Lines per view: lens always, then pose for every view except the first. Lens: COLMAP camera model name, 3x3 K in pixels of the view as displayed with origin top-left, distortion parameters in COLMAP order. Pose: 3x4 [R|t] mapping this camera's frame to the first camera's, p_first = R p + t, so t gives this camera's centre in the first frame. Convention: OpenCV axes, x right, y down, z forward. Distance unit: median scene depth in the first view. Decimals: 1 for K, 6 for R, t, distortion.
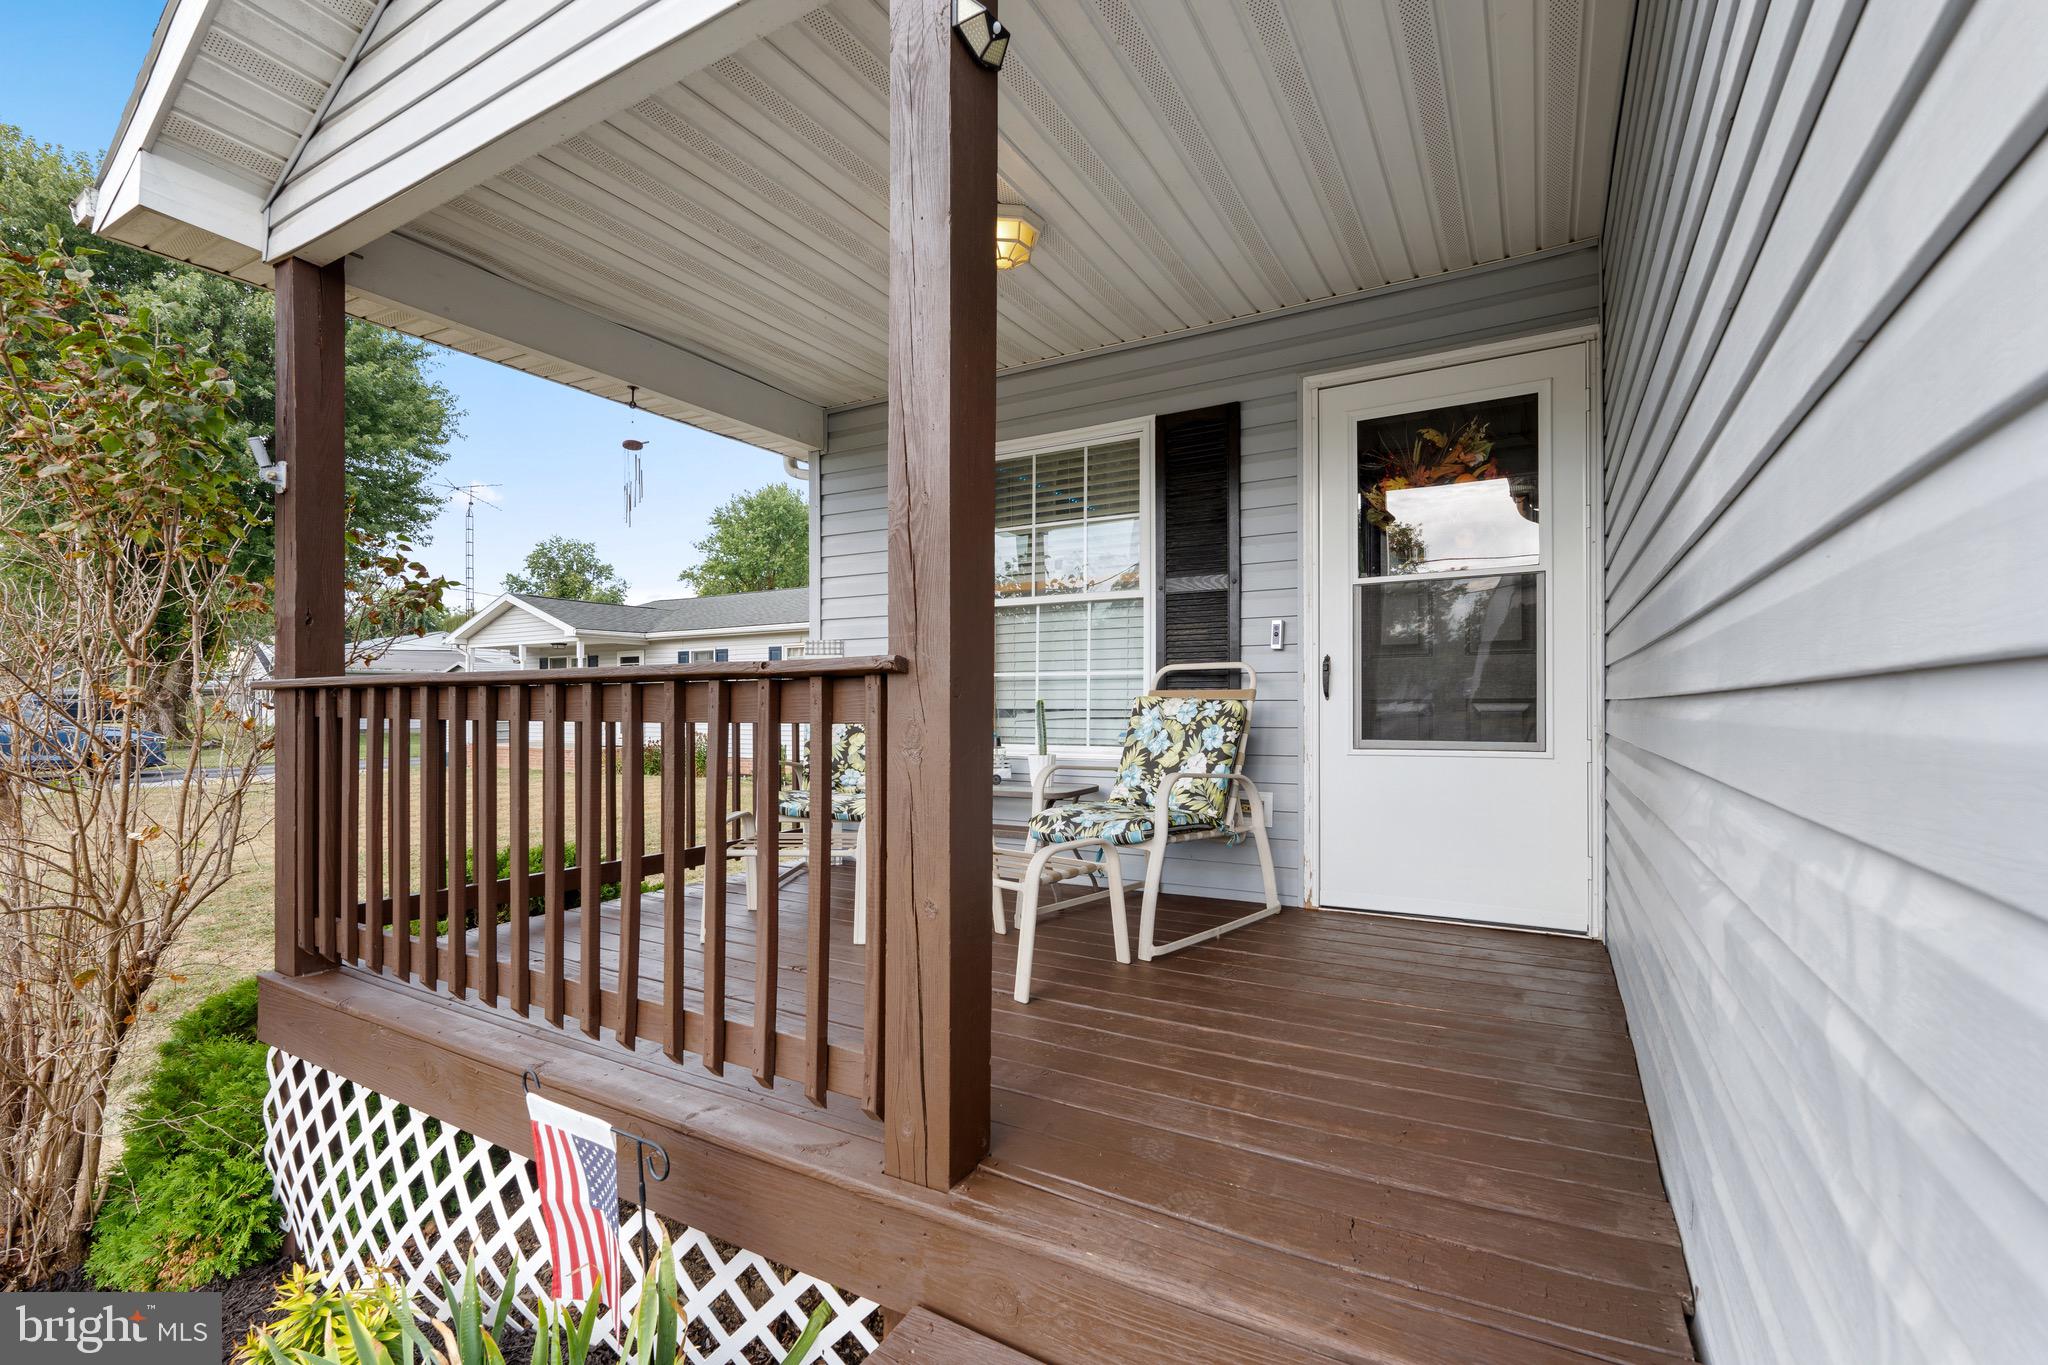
lens RADIAL K [[911.4, 0, 1006.5], [0, 911.4, 720.8], [0, 0, 1]] dist [-0.000102, 0.000275]
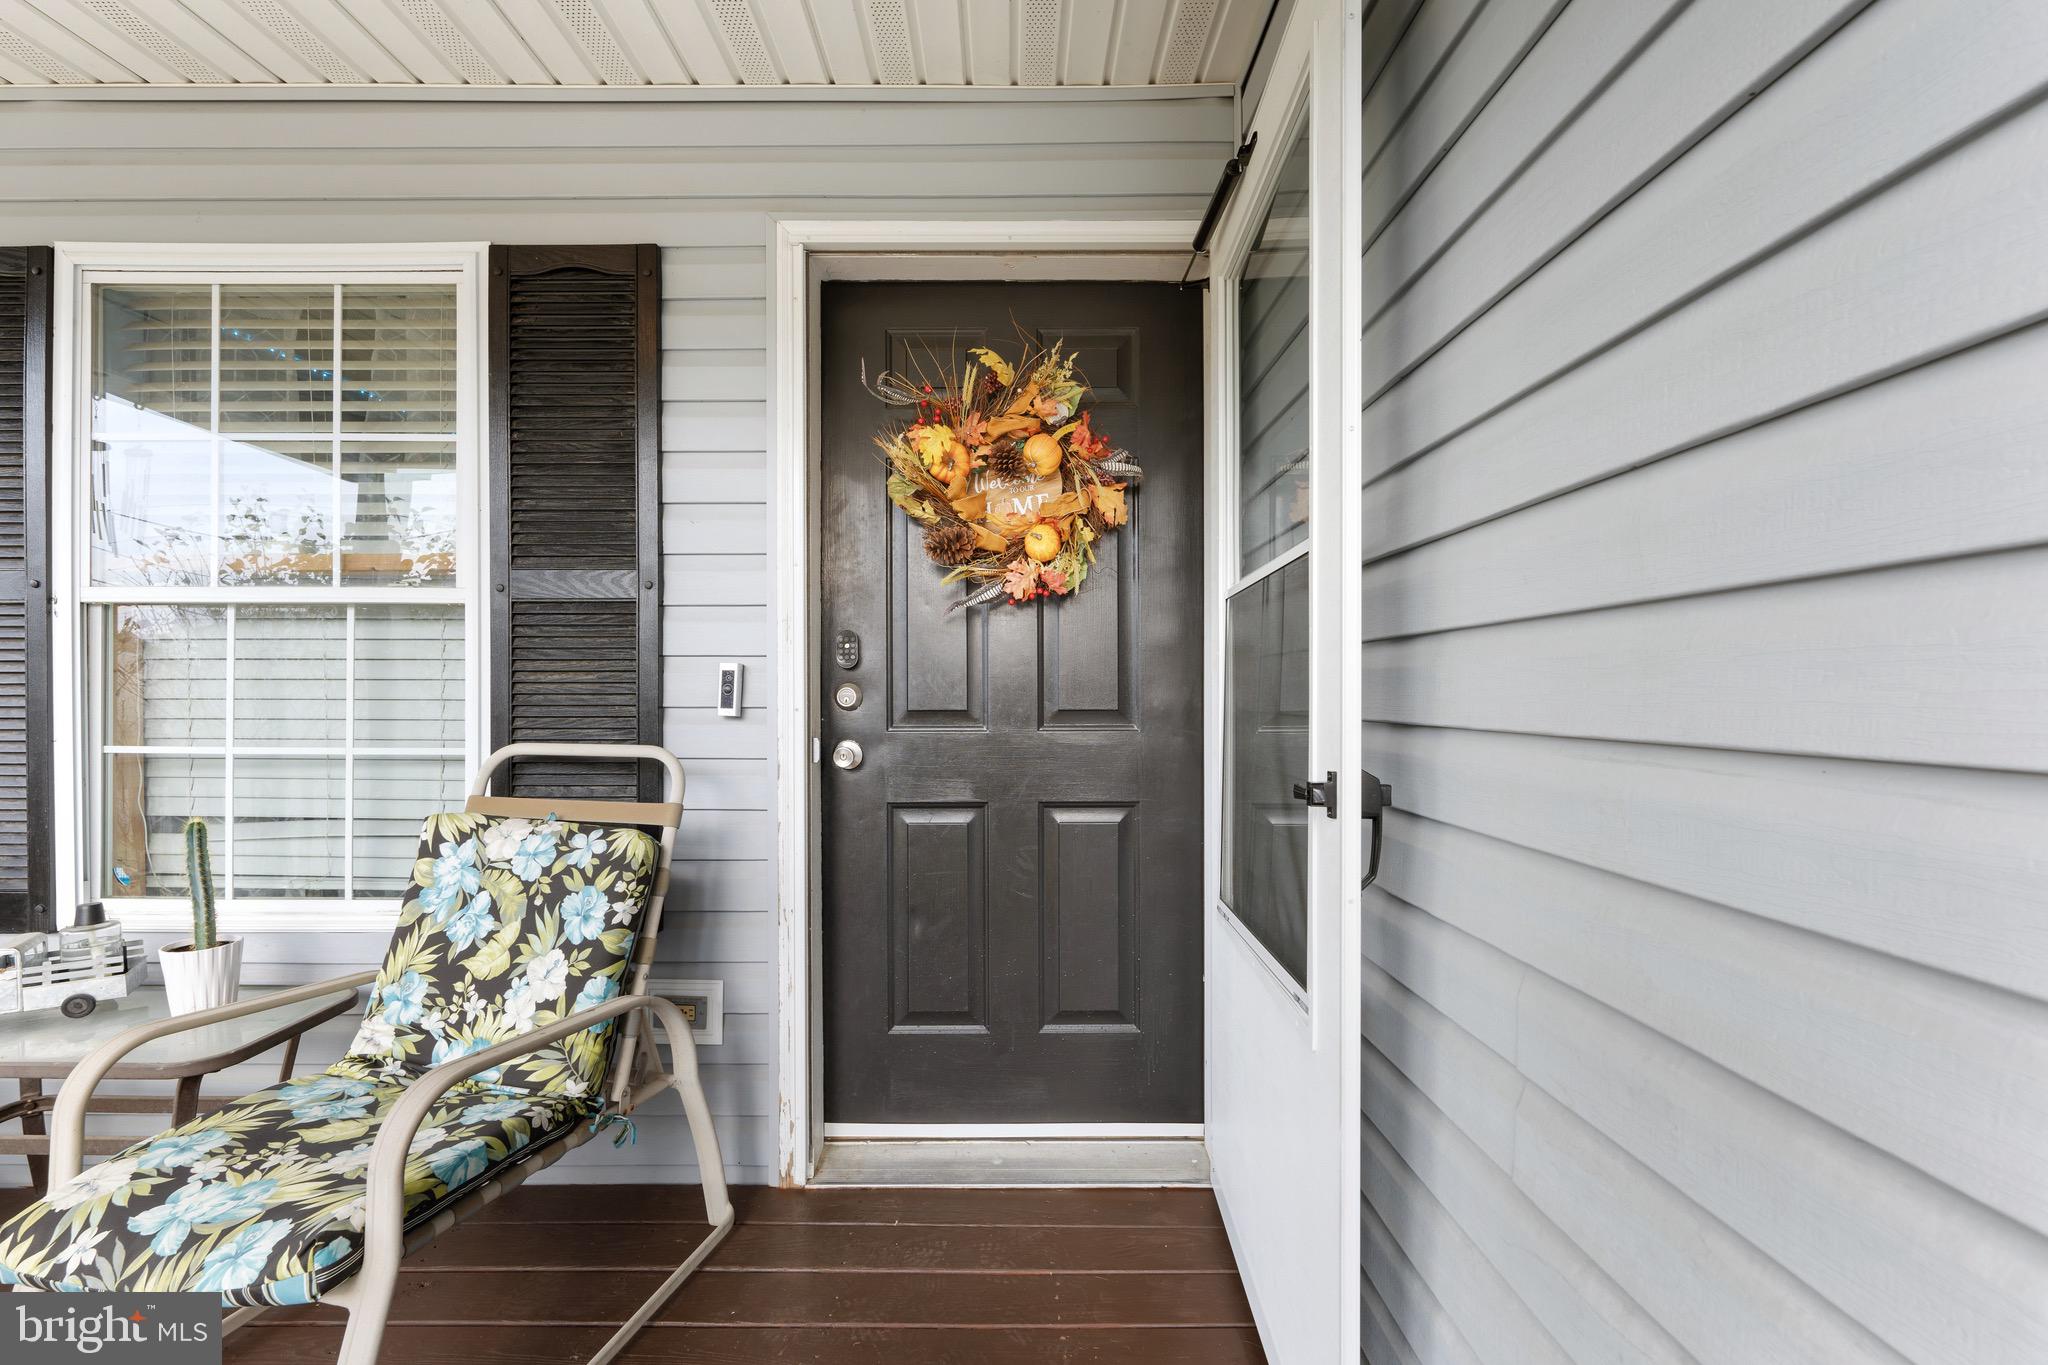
lens RADIAL K [[909.3, 0, 1017.6], [0, 909.3, 668.6], [0, 0, 1]] dist [-0.000998, 0.000364]
pose [[0.861236, 0.011774, 0.508069, 0.170620], [0.005832, 0.999437, -0.033047, -0.087968], [-0.508172, 0.031425, 0.860682, 0.453448]]
